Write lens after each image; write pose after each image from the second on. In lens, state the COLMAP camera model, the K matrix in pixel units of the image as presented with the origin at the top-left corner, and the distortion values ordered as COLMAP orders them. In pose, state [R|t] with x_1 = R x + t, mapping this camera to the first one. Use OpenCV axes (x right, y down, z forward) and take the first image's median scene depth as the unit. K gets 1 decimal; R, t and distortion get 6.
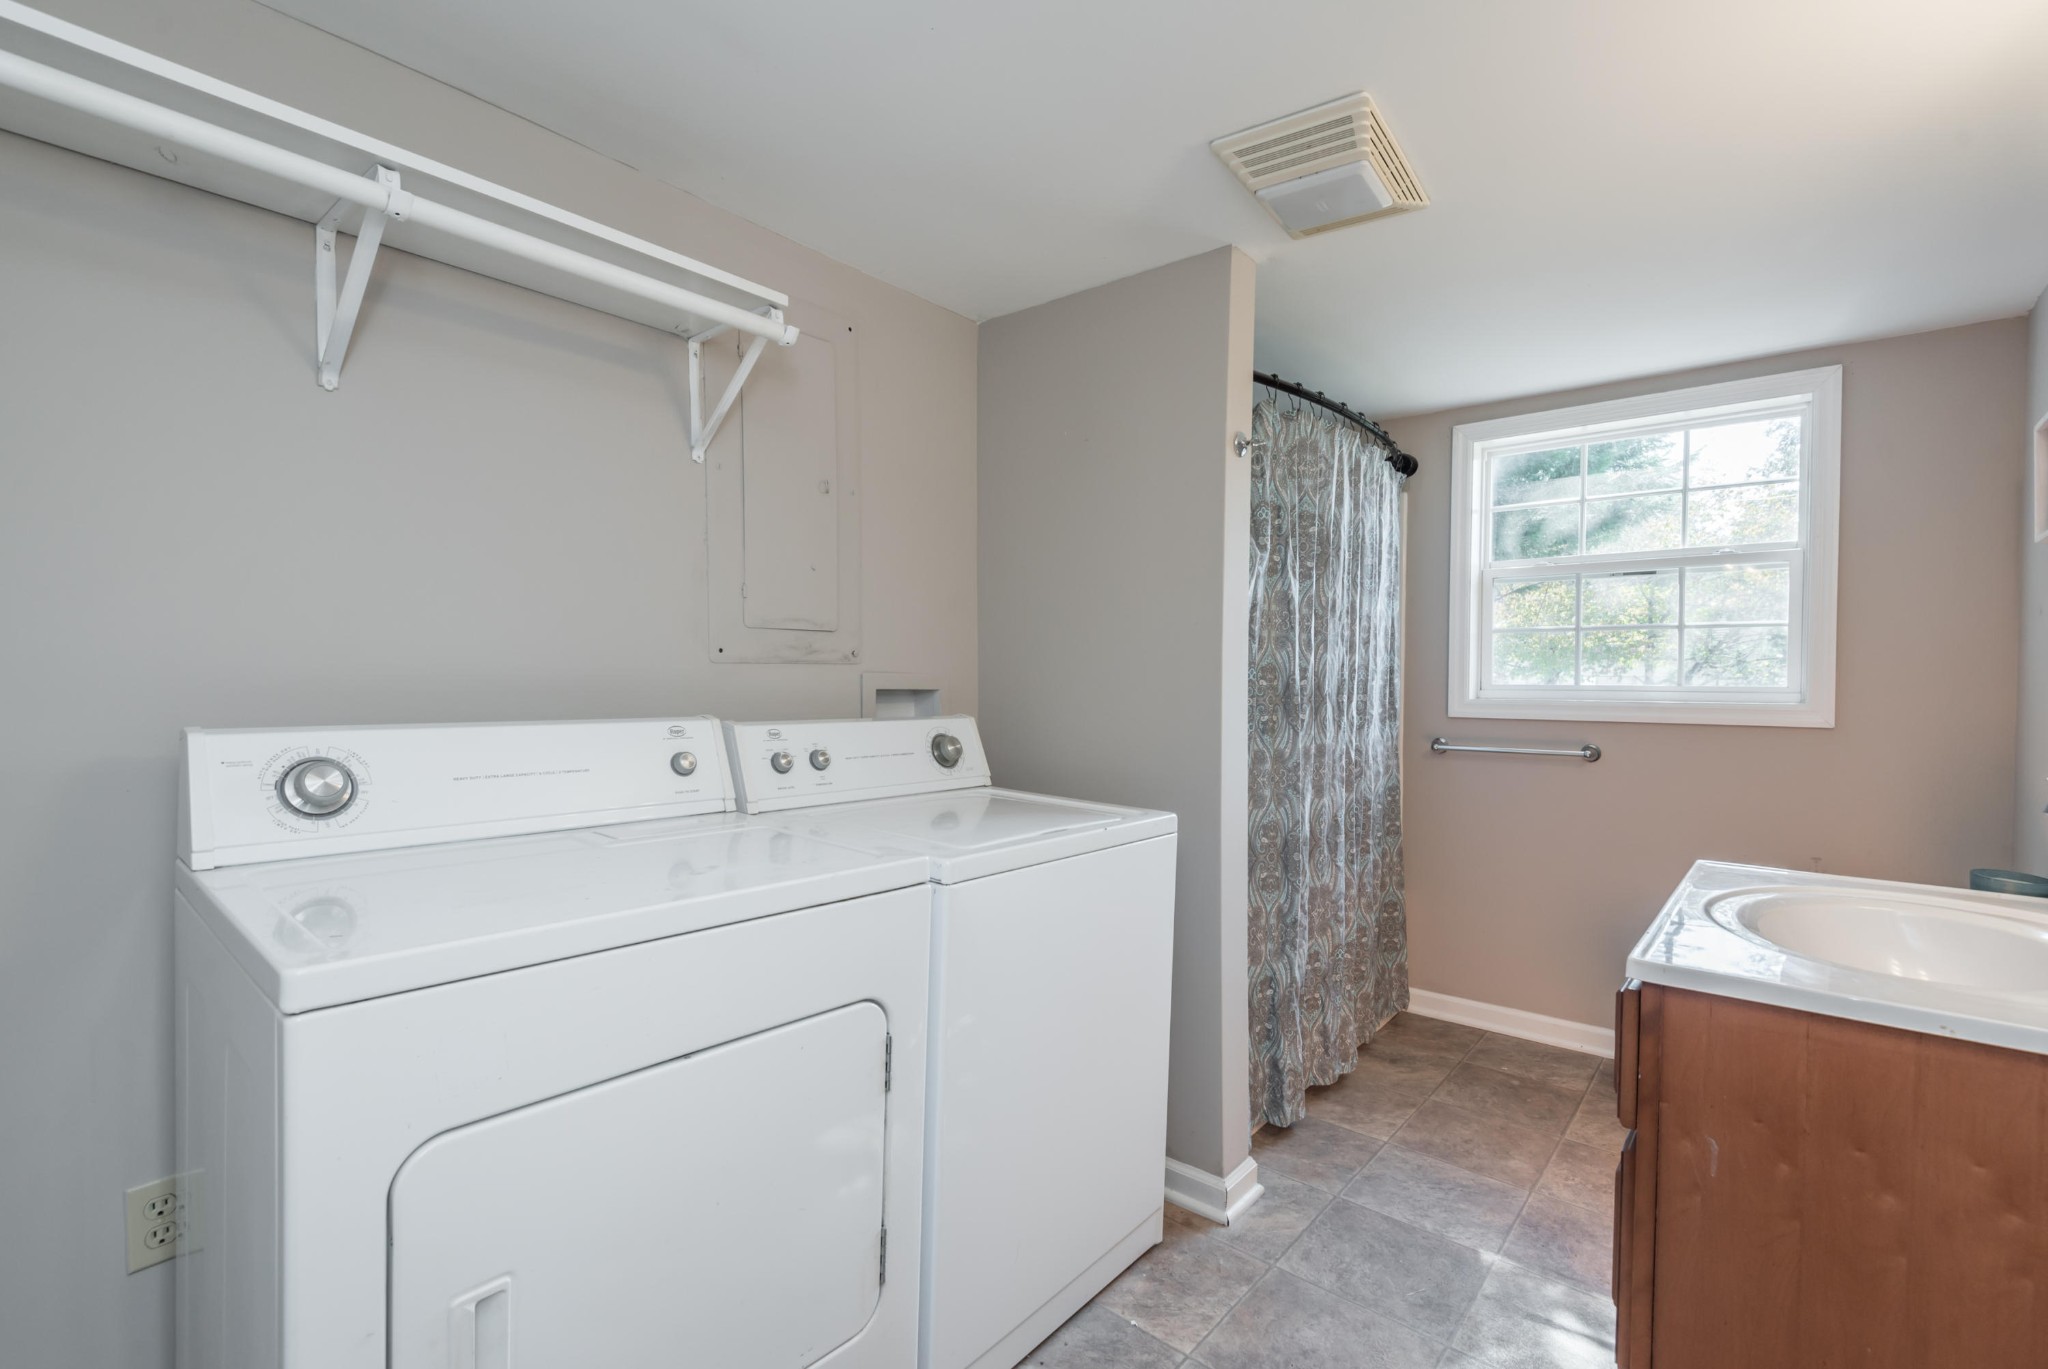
lens RADIAL K [[934.5, 0, 1023.0], [0, 934.5, 698.8], [0, 0, 1]] dist [0.039167, -0.024061]
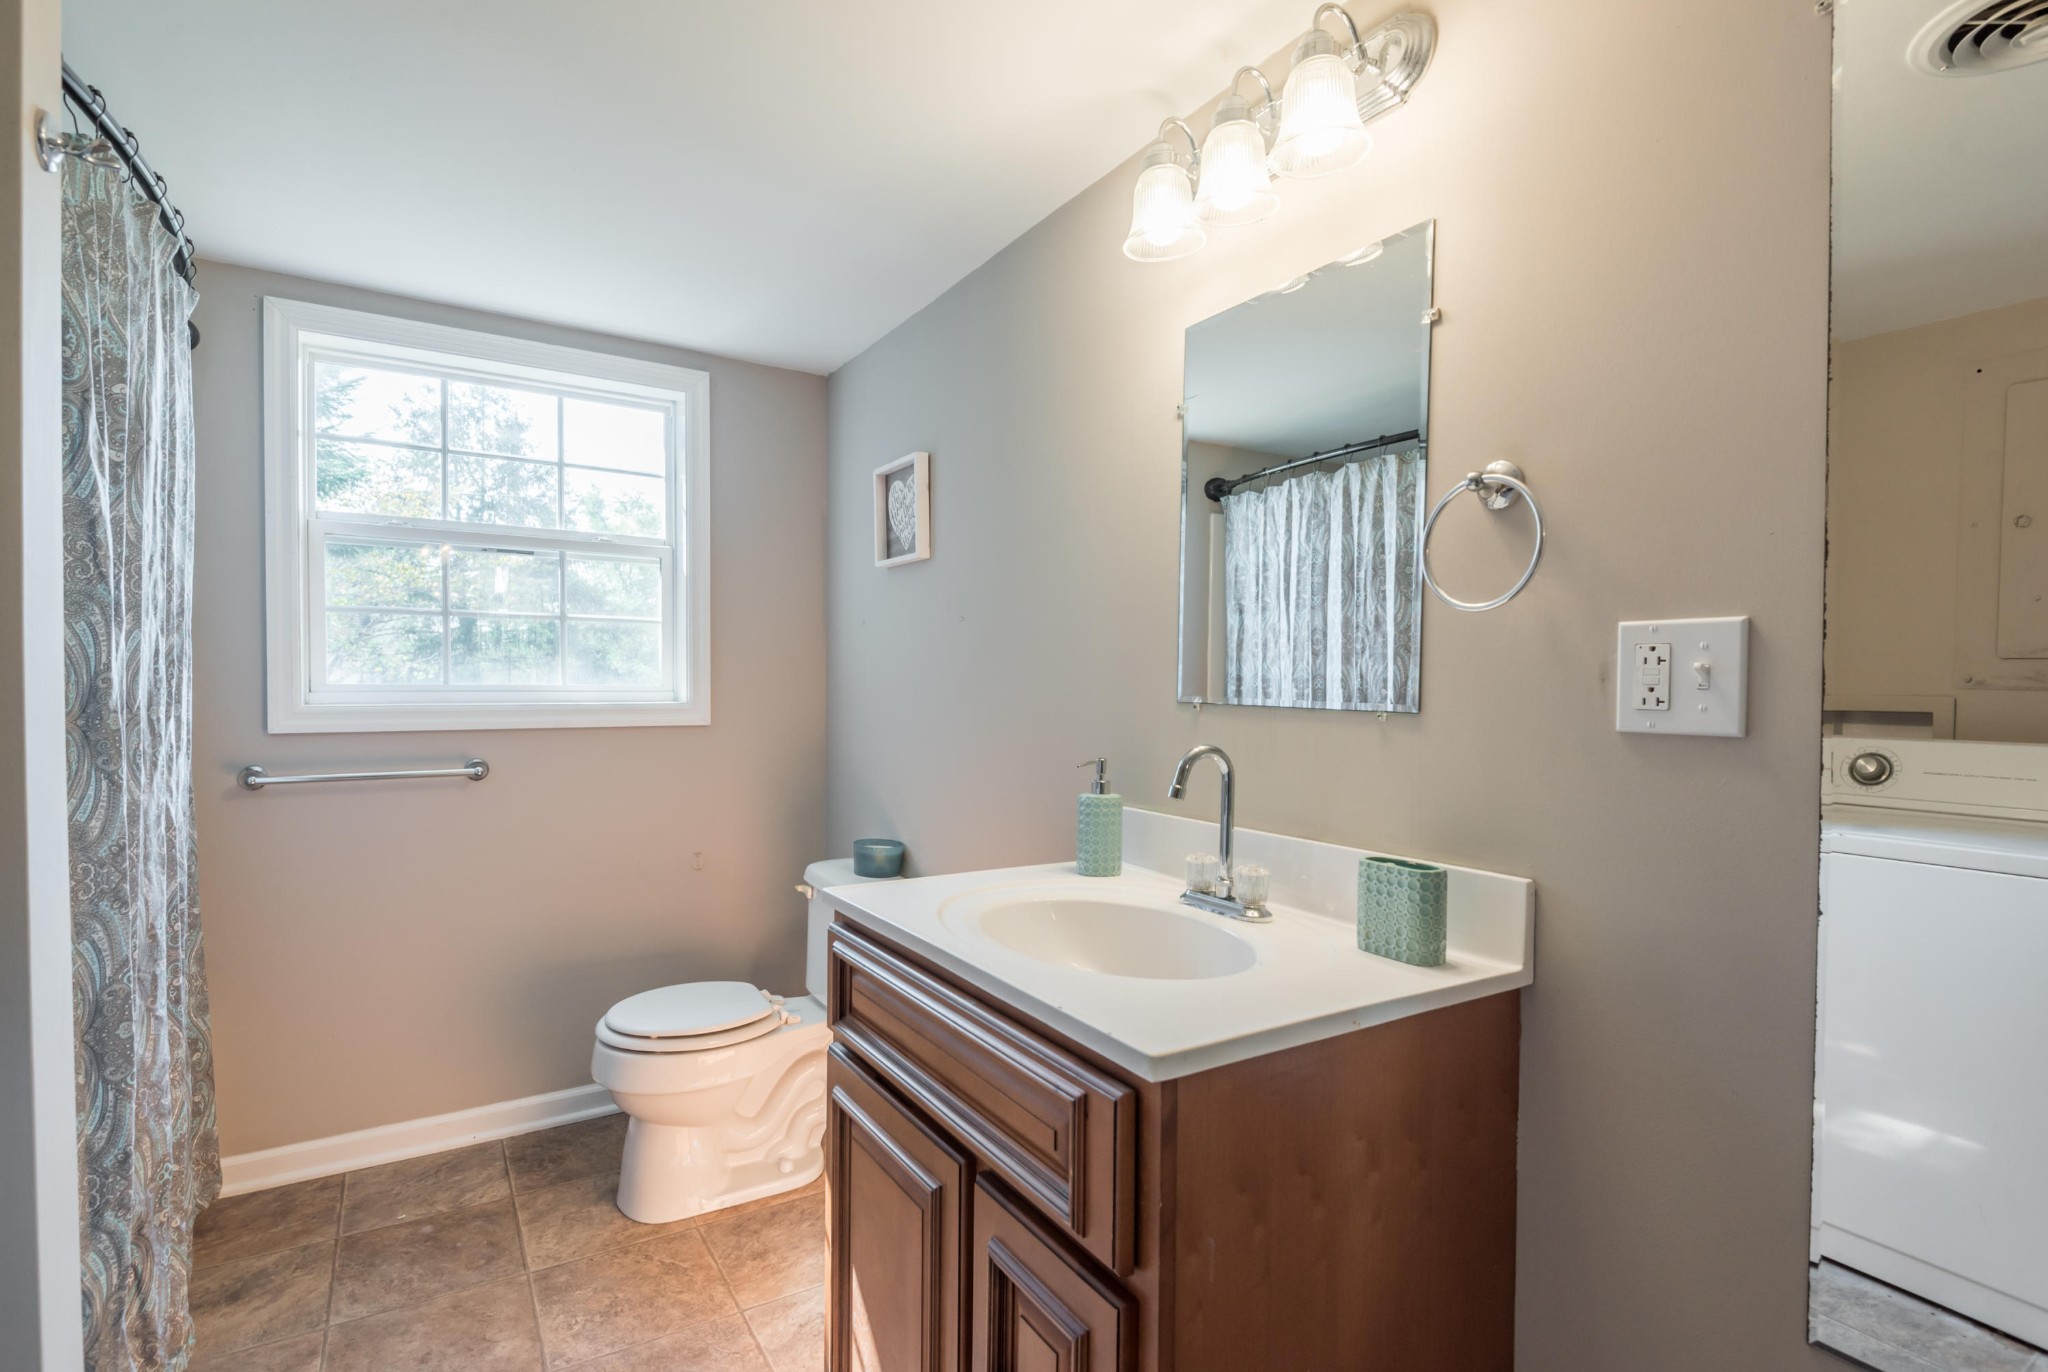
lens RADIAL K [[976.4, 0, 1021.4], [0, 976.4, 702.9], [0, 0, 1]] dist [-0.000014, -0.006858]
pose [[0.301900, -0.024109, 0.953035, -0.049298], [0.014732, 0.999679, 0.020622, -0.010287], [-0.953226, 0.007814, 0.302158, 0.337013]]
